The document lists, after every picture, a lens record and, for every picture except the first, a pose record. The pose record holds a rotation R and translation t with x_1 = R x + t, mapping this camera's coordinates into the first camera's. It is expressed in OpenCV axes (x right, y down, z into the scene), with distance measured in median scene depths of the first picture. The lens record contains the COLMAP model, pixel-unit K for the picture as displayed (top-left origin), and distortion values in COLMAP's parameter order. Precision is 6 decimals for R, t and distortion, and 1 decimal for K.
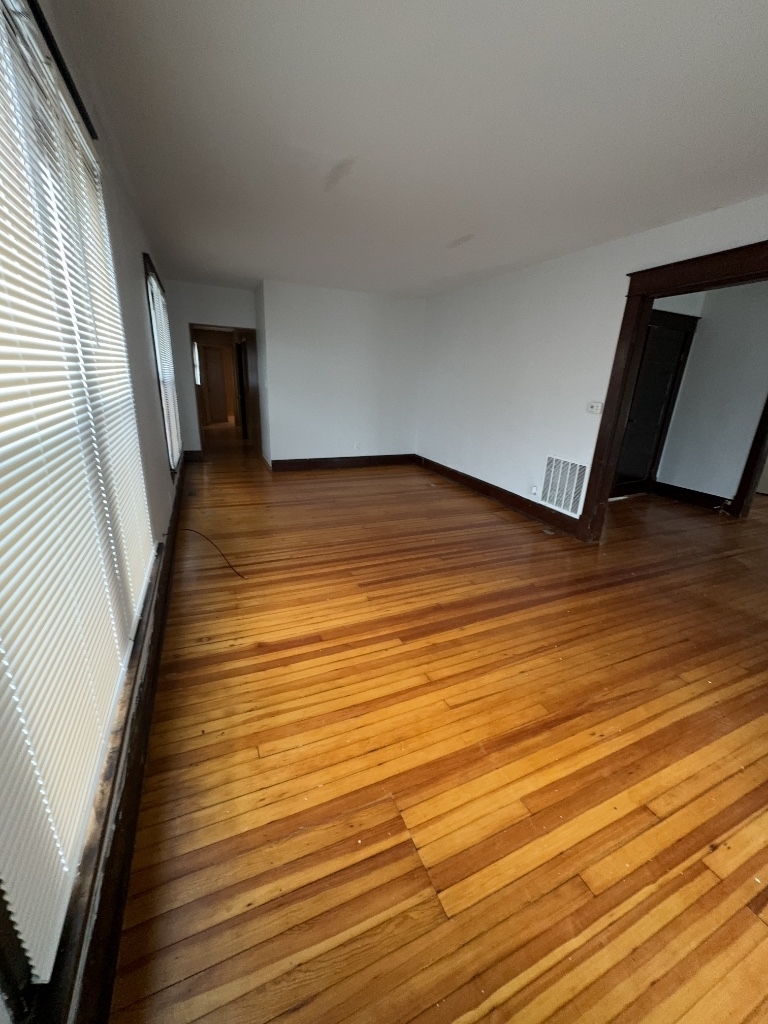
lens RADIAL K [[408.8, 0, 389.6], [0, 408.8, 512.1], [0, 0, 1]] dist [-0.001176, -0.000317]
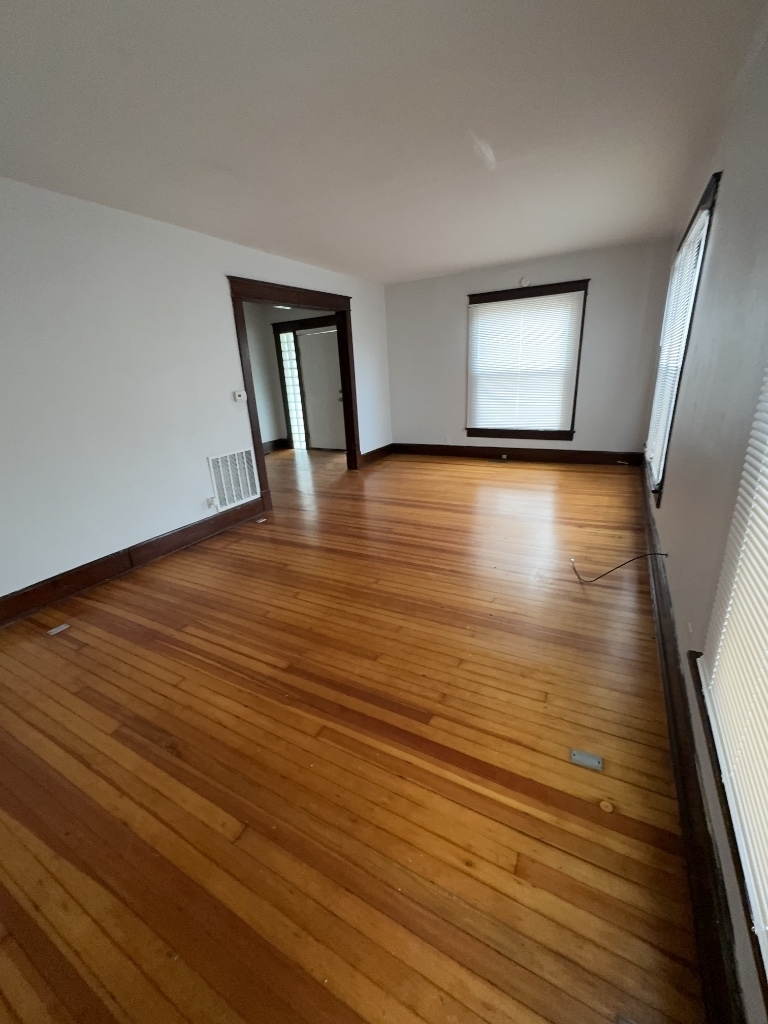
lens RADIAL K [[408.8, 0, 383.2], [0, 408.8, 508.5], [0, 0, 1]] dist [-0.001176, -0.000317]
pose [[-0.610361, -0.256623, 0.749402, -0.572423], [0.276591, 0.817474, 0.505207, -0.421816], [-0.742264, 0.515637, -0.427974, 1.241075]]
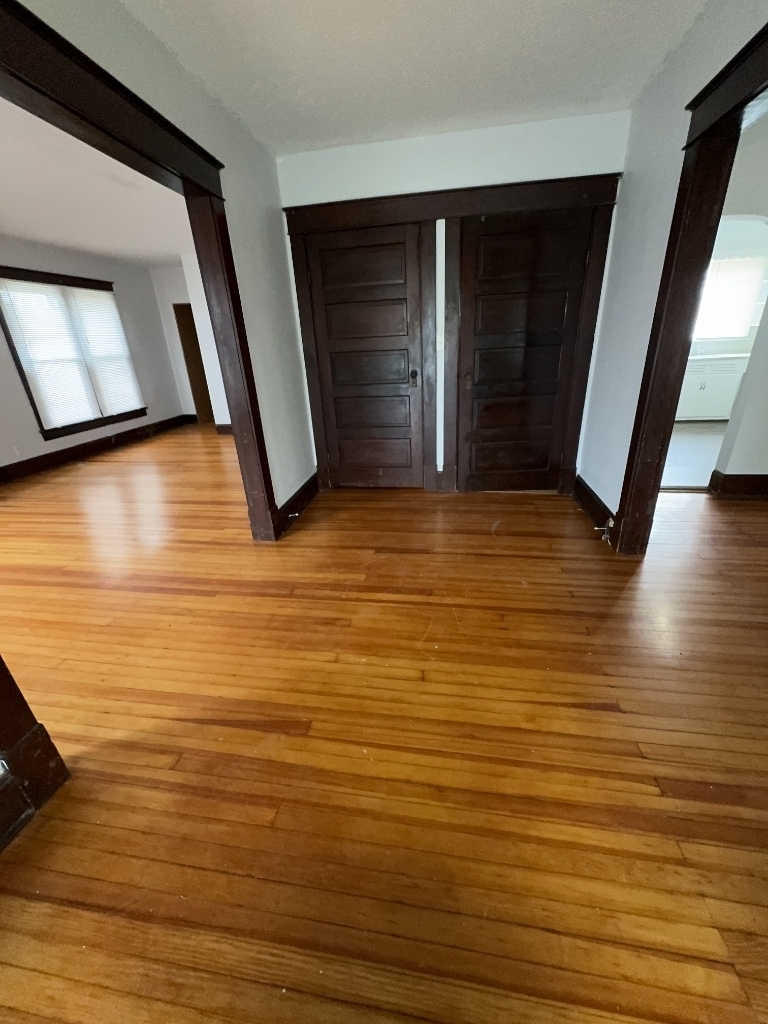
lens RADIAL K [[408.8, 0, 382.0], [0, 408.8, 513.5], [0, 0, 1]] dist [-0.001176, -0.000317]
pose [[0.832348, 0.145908, -0.534703, 1.096312], [-0.088109, 0.987292, 0.132255, -0.104761], [0.547206, -0.062970, 0.834626, 0.453988]]
